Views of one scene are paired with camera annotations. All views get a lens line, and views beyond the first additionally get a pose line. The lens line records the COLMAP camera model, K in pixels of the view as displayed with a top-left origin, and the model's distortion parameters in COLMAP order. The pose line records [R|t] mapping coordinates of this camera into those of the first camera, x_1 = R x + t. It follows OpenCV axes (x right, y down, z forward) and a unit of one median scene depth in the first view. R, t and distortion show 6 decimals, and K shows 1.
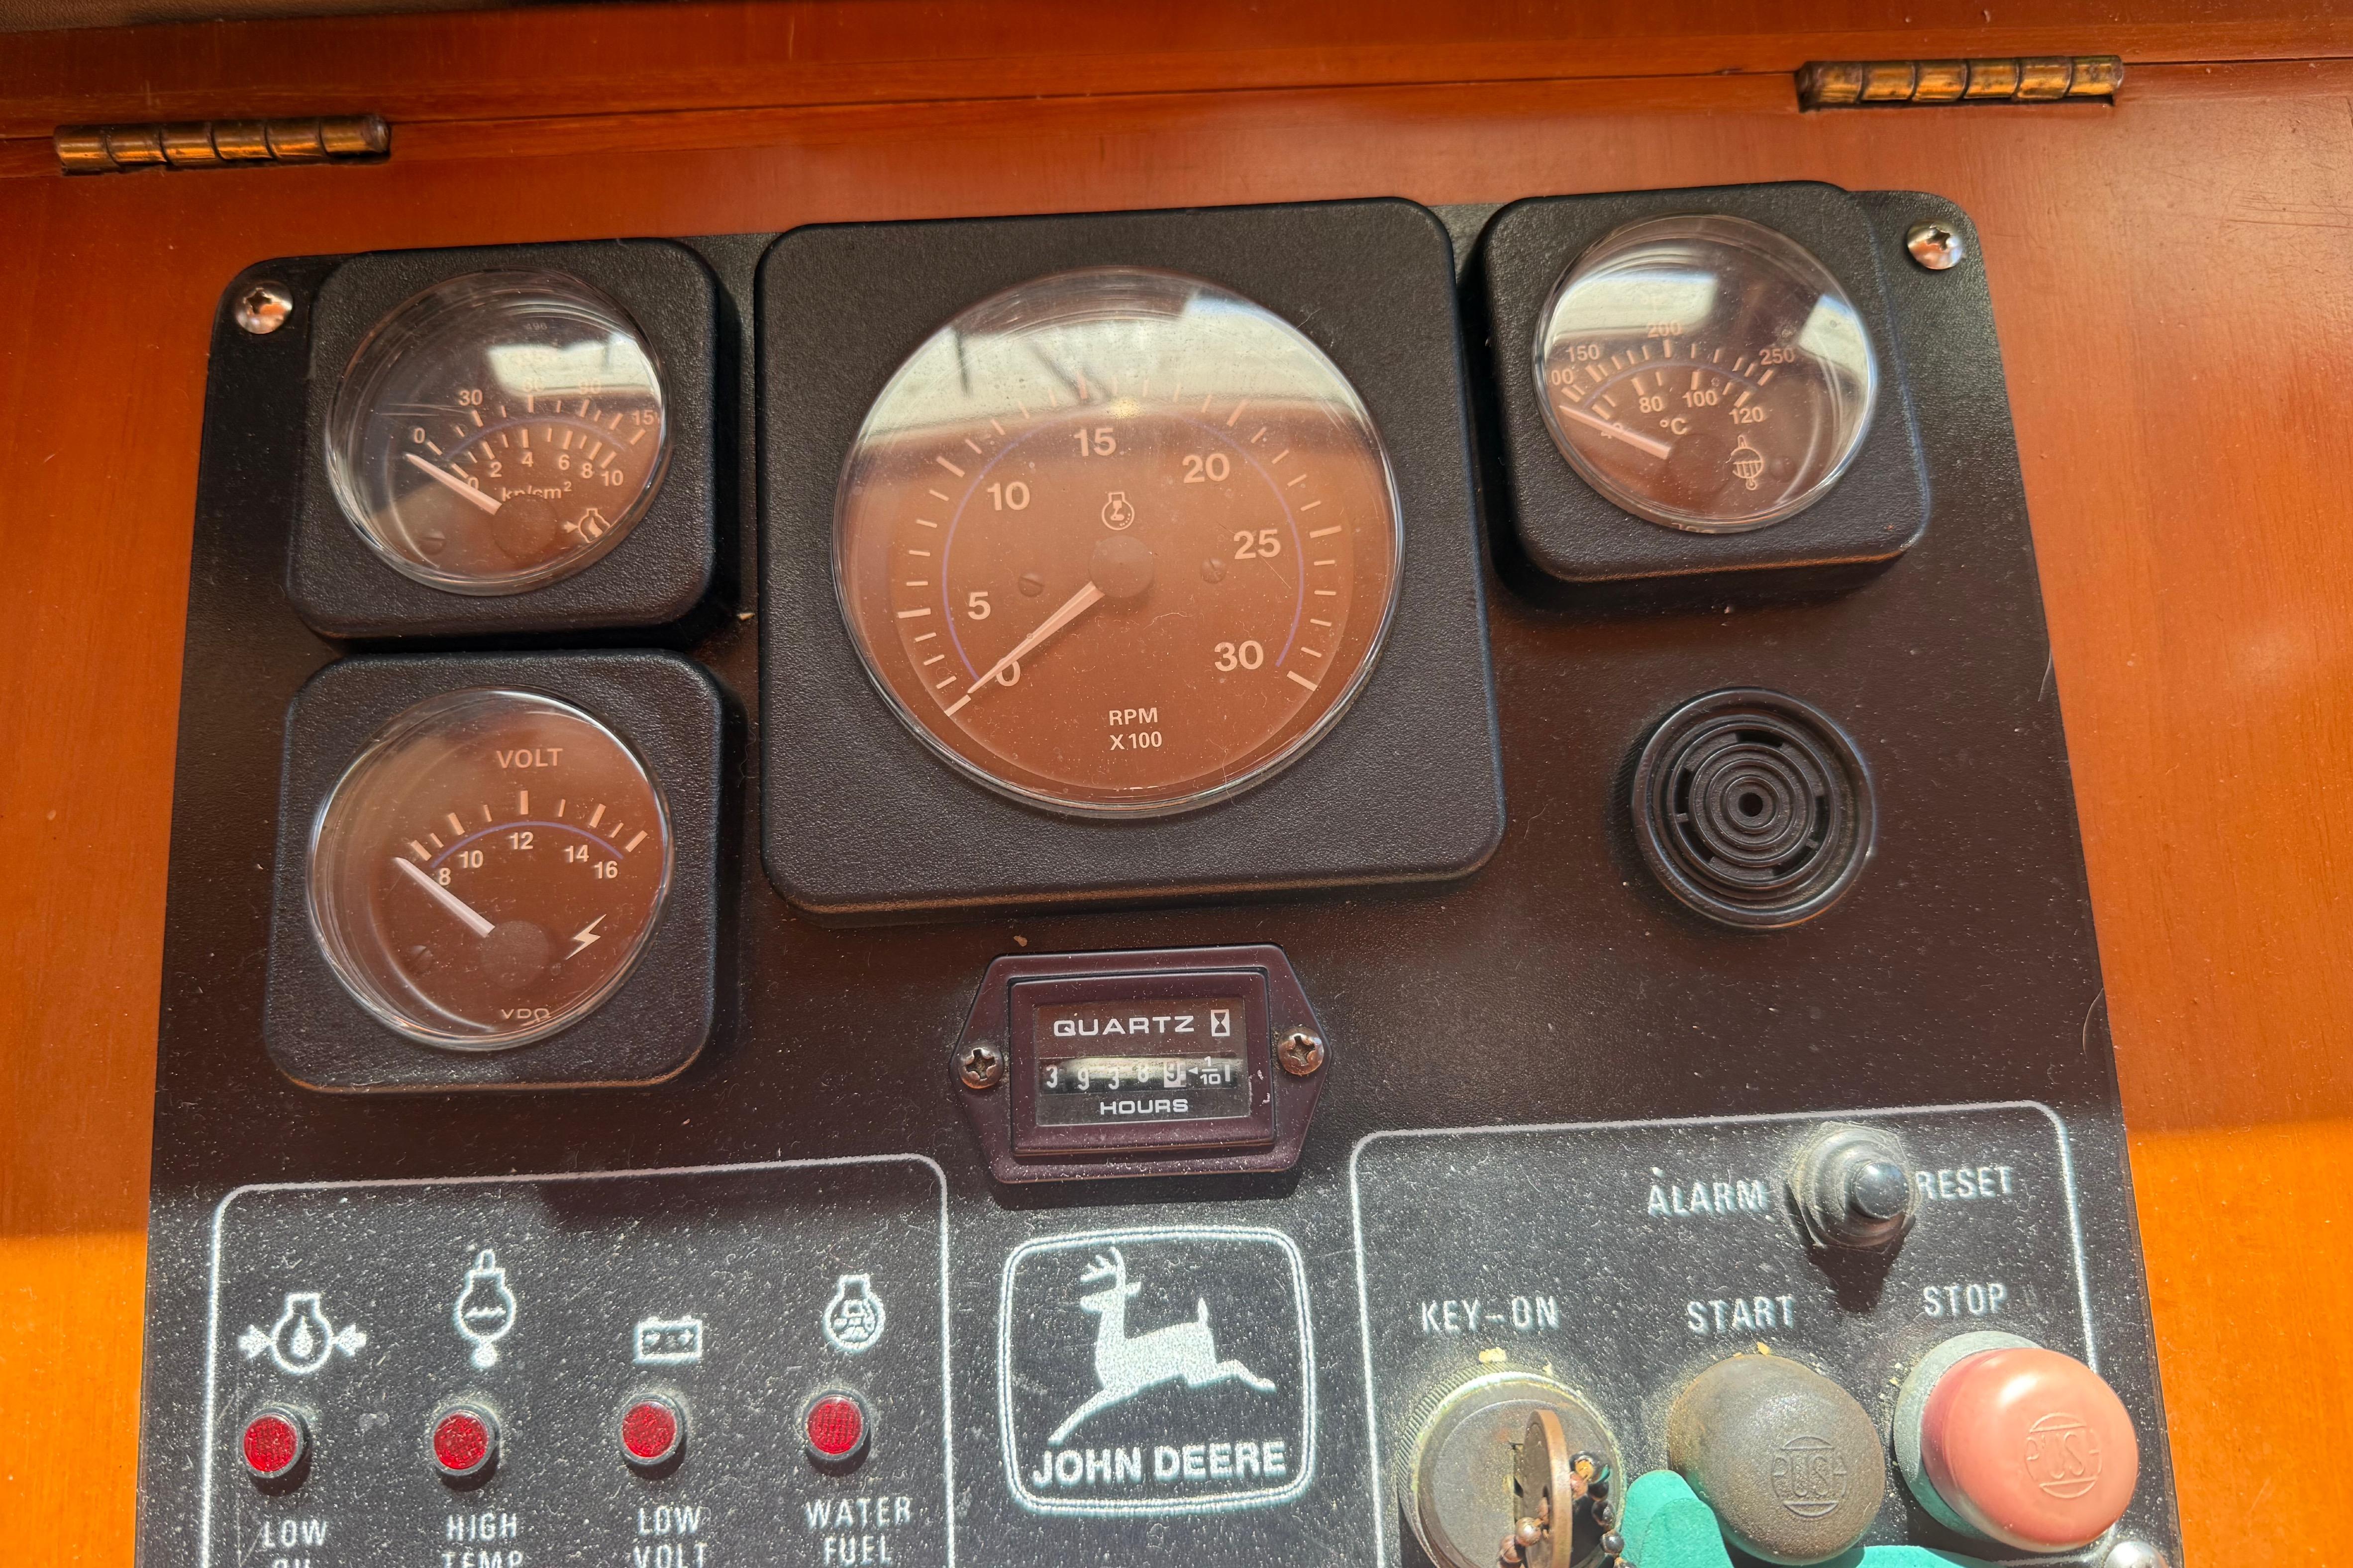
lens RADIAL K [[1198.5, 0, 1176.9], [0, 1198.5, 815.7], [0, 0, 1]] dist [-0.026287, 0.008483]
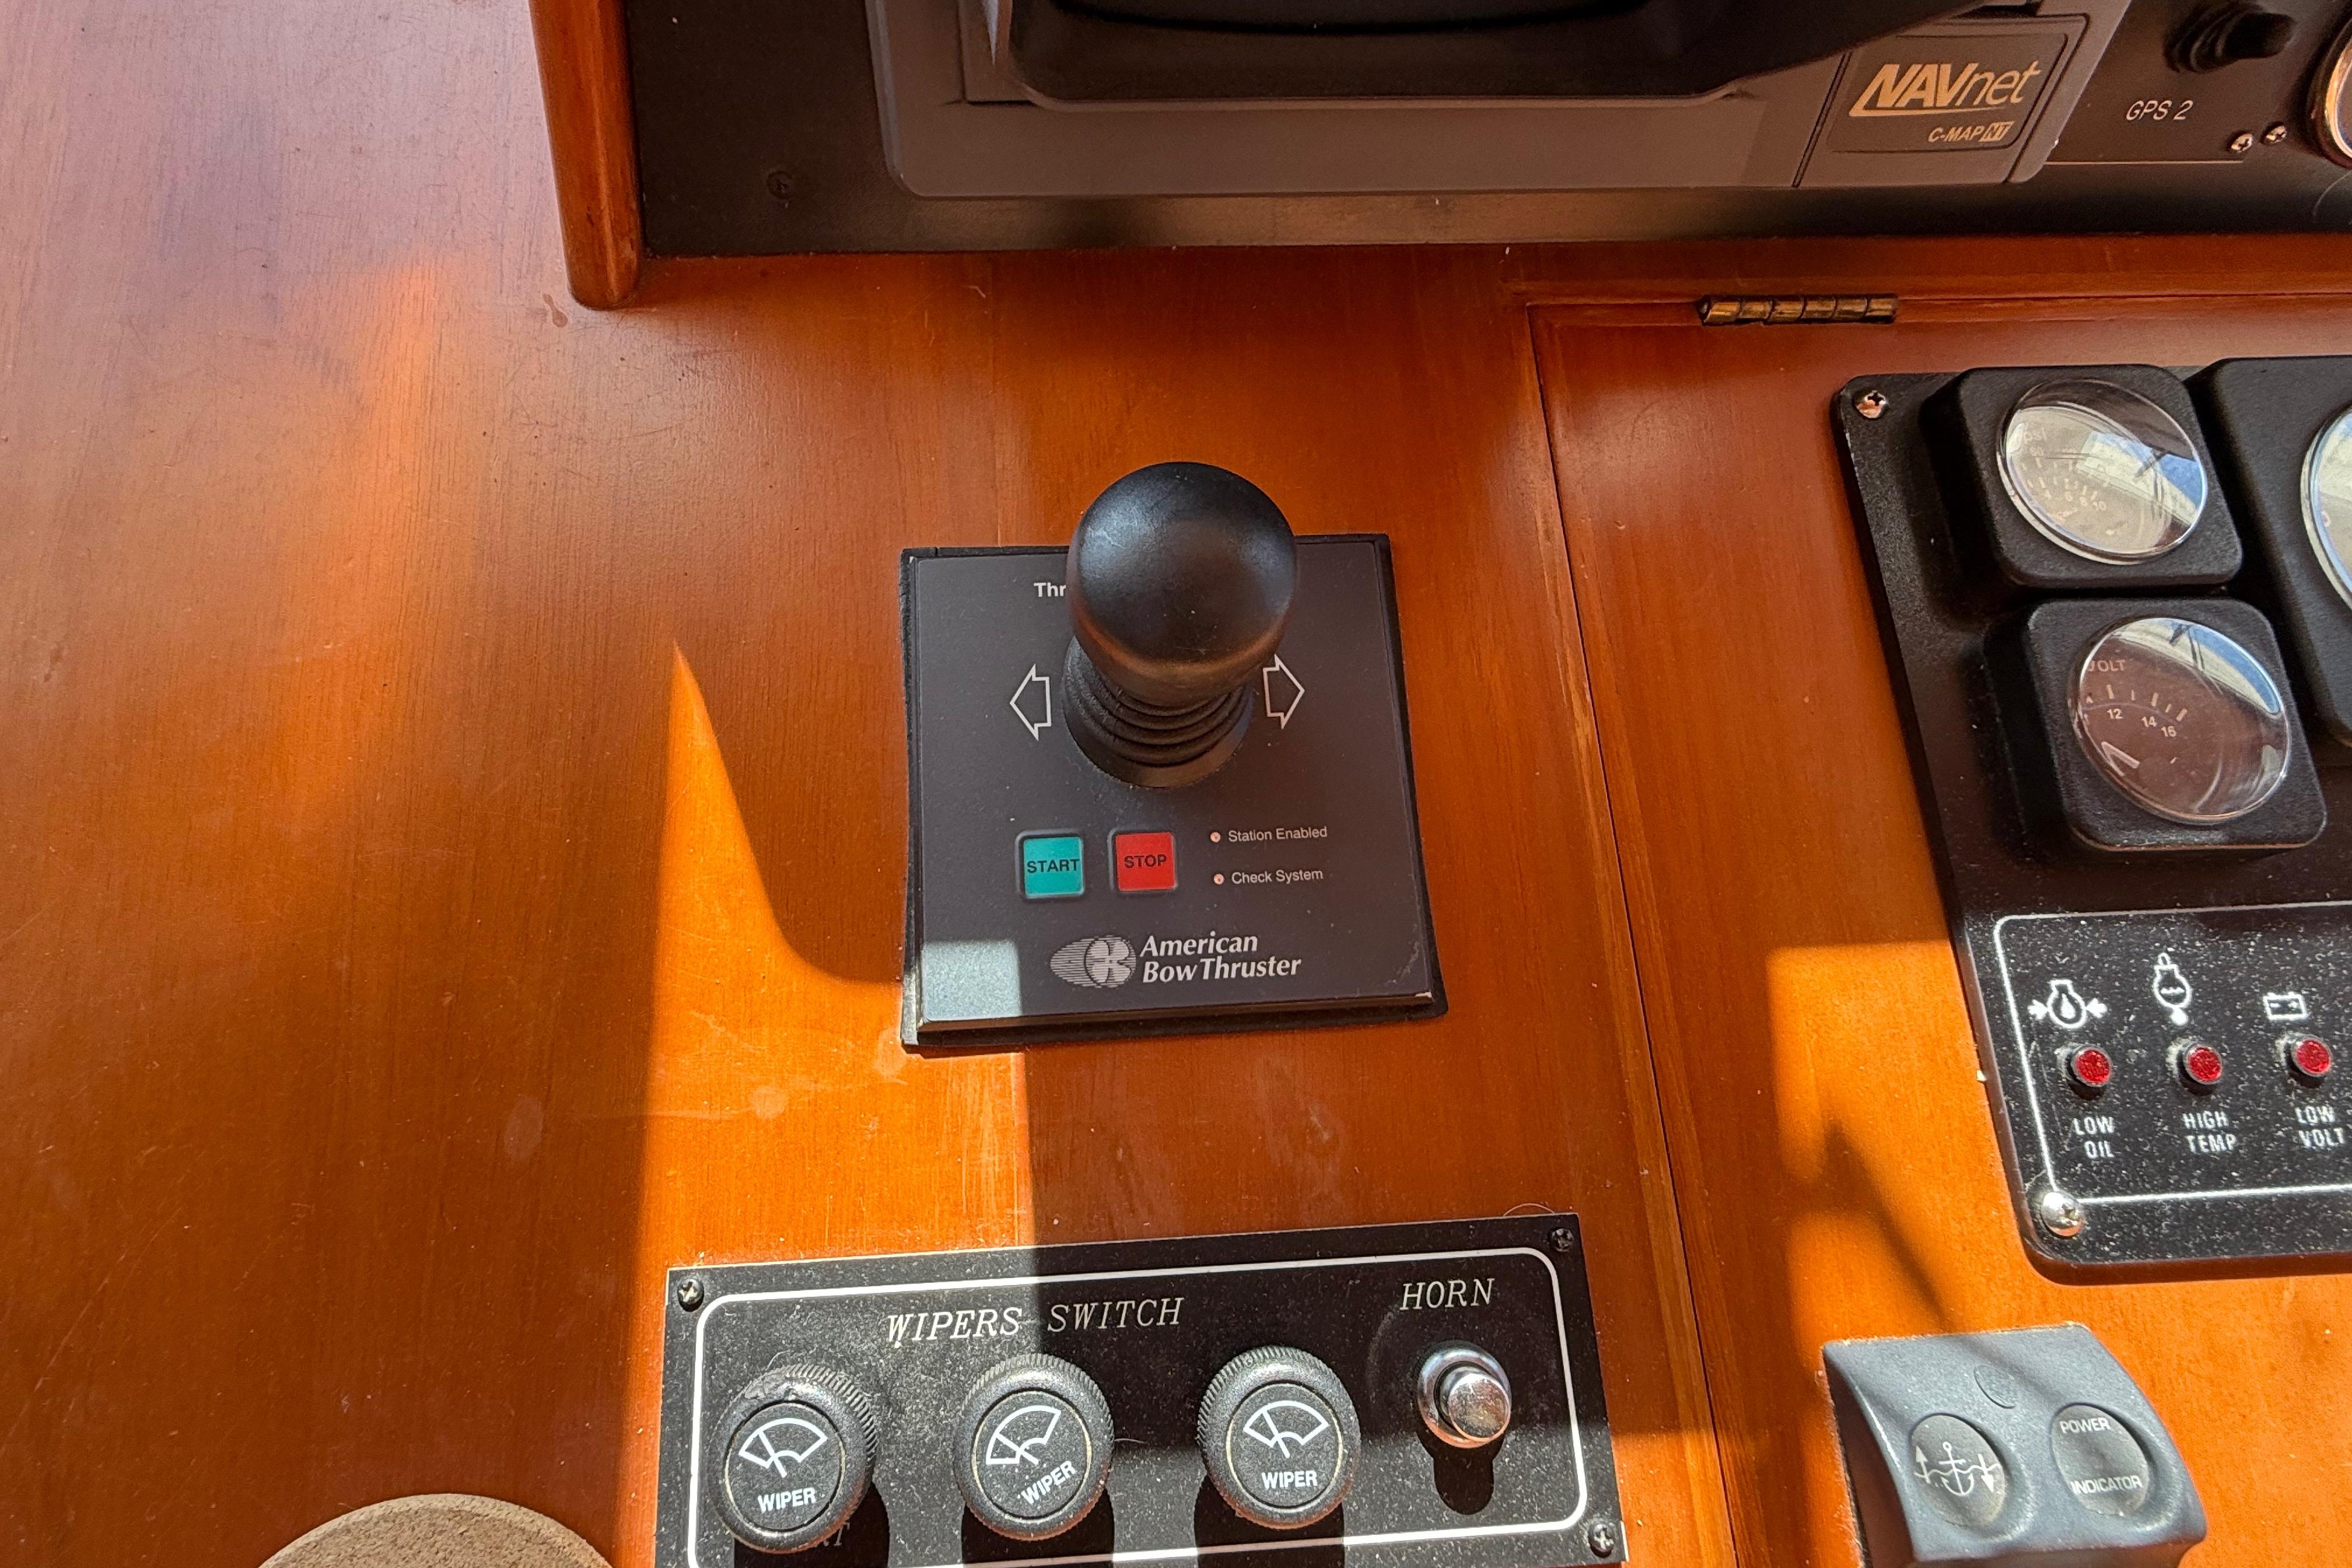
lens RADIAL K [[934.9, 0, 1164.2], [0, 934.9, 783.3], [0, 0, 1]] dist [-0.002072, 0.000368]
pose [[0.999777, 0.006312, 0.020155, -2.019228], [-0.004735, 0.996994, -0.077339, 0.238318], [-0.020583, 0.077226, 0.996801, -0.289610]]
